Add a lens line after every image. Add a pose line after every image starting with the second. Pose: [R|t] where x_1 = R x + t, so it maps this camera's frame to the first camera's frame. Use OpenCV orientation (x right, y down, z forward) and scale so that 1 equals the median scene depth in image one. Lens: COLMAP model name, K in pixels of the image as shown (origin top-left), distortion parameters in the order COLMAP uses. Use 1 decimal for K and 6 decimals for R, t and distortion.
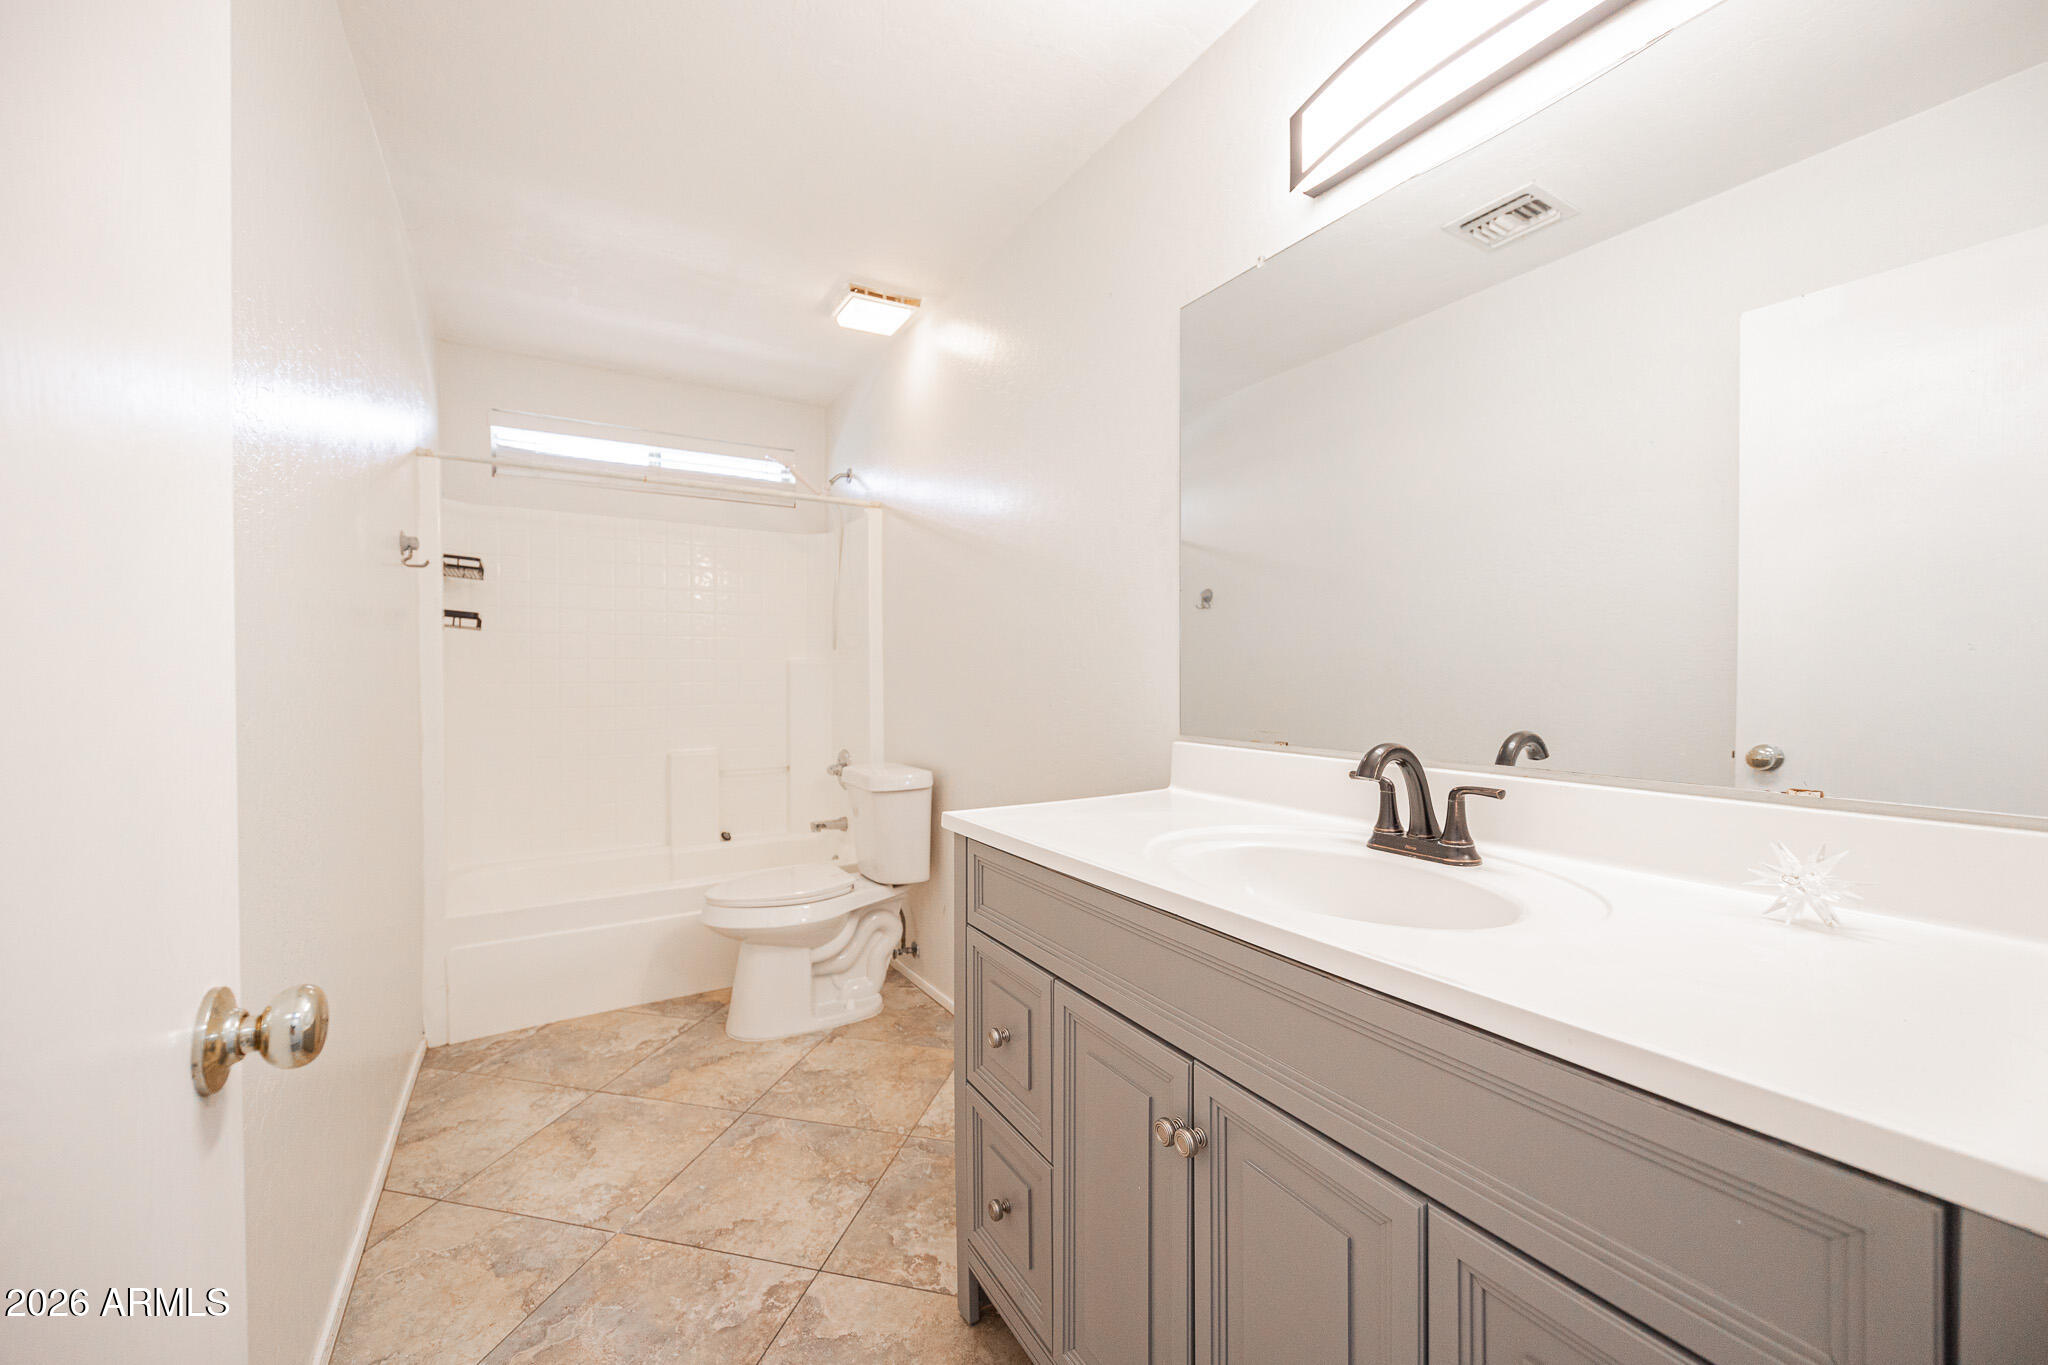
lens RADIAL K [[789.9, 0, 1018.8], [0, 789.9, 676.7], [0, 0, 1]] dist [-0.002406, -0.001206]
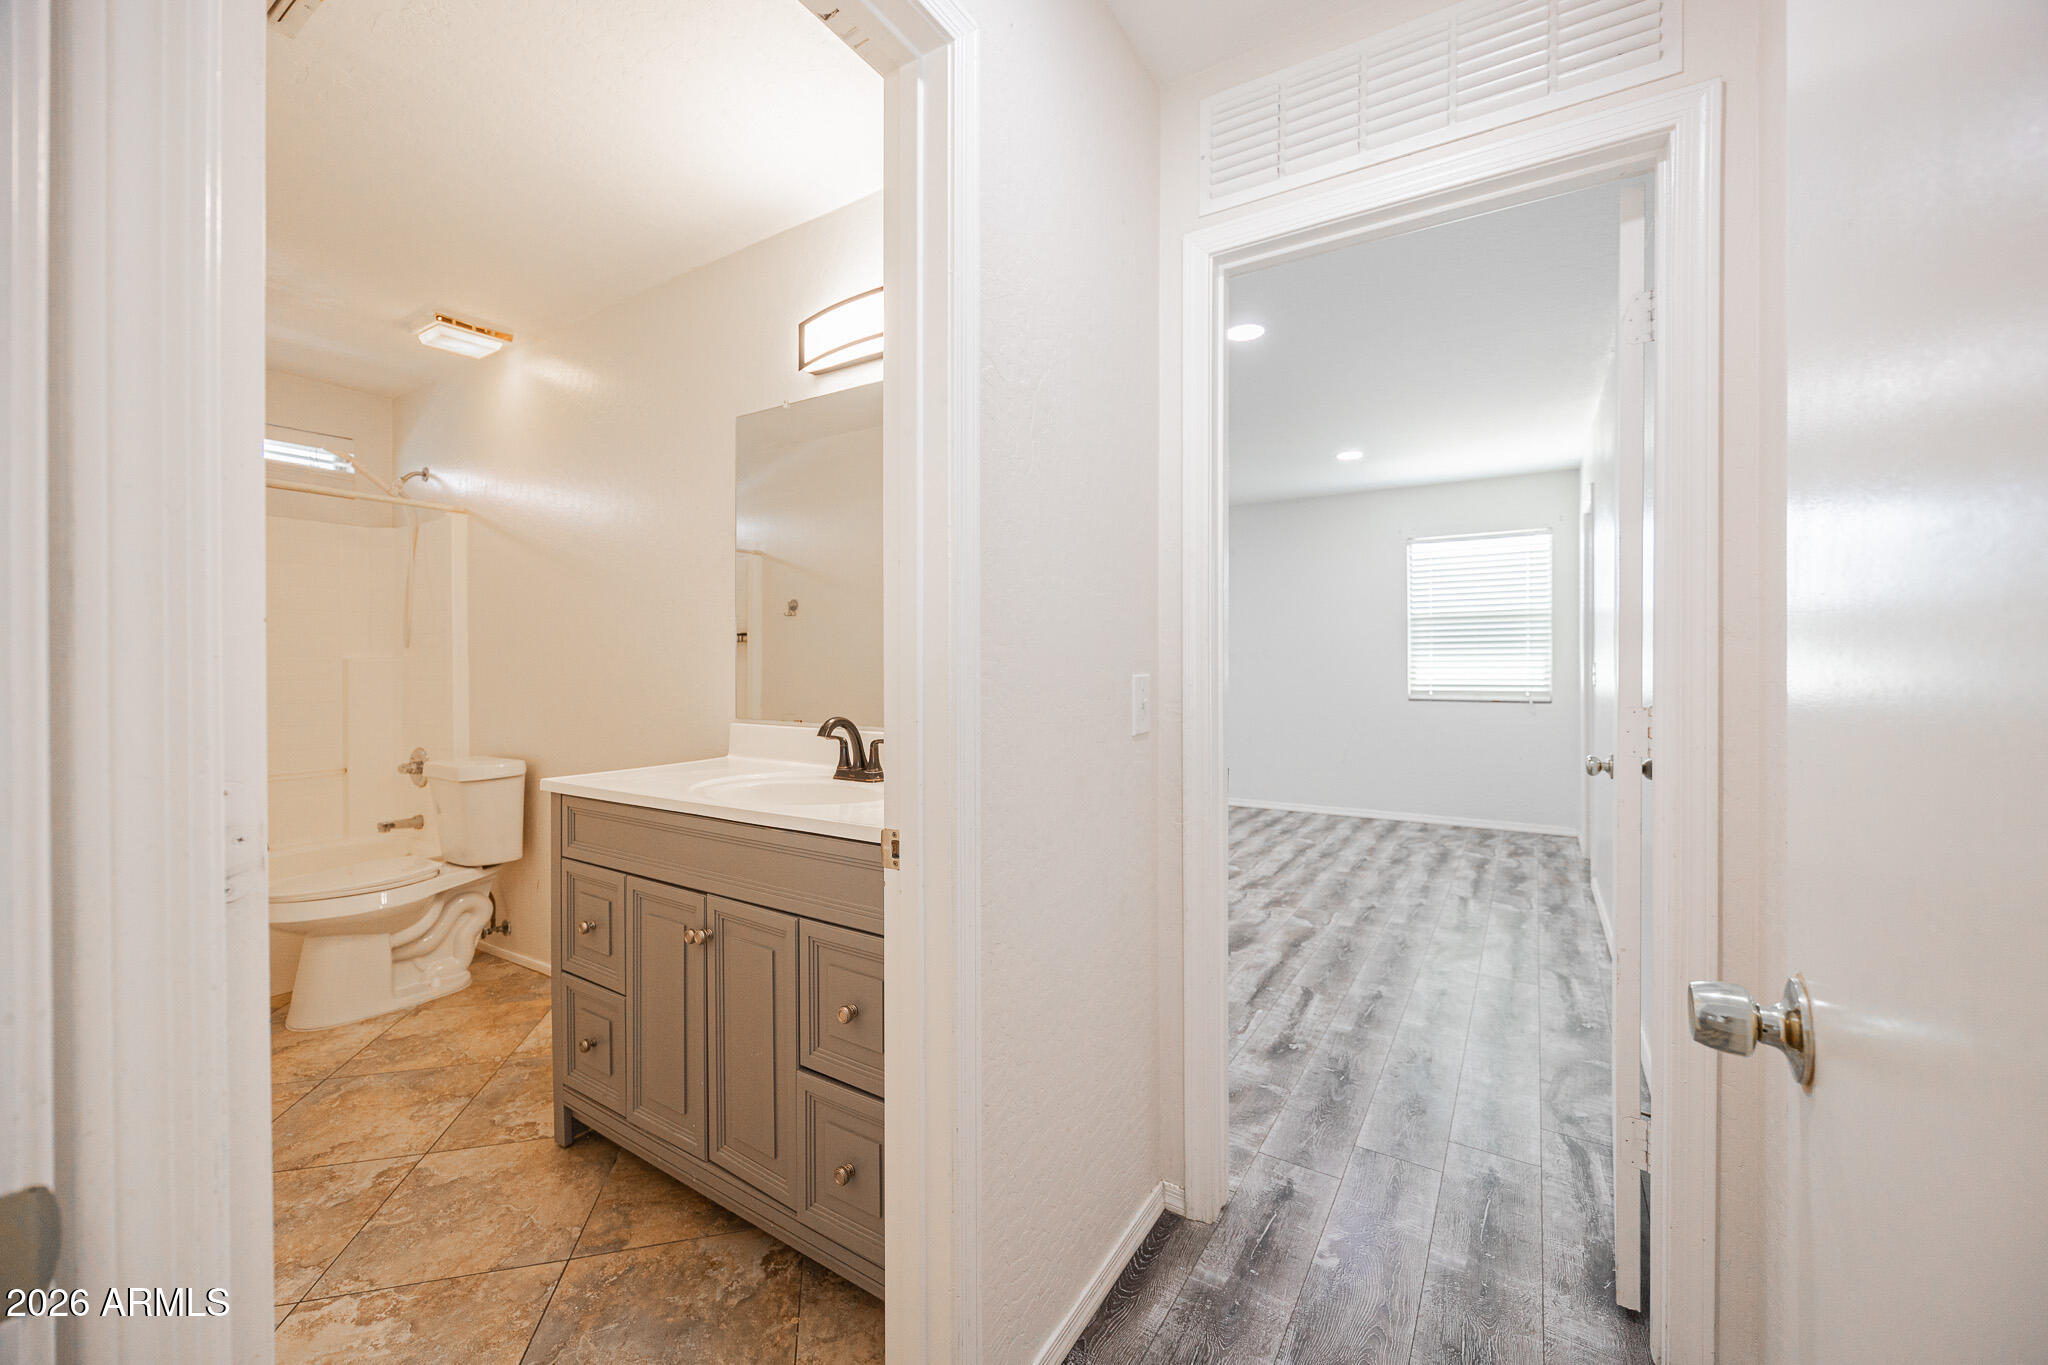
lens RADIAL K [[789.9, 0, 1037.5], [0, 789.9, 661.5], [0, 0, 1]] dist [-0.002406, -0.001206]
pose [[0.888212, -0.000984, 0.459433, 0.029712], [0.003458, 0.999984, -0.004544, -0.017820], [-0.459421, 0.005625, 0.888201, -0.452872]]
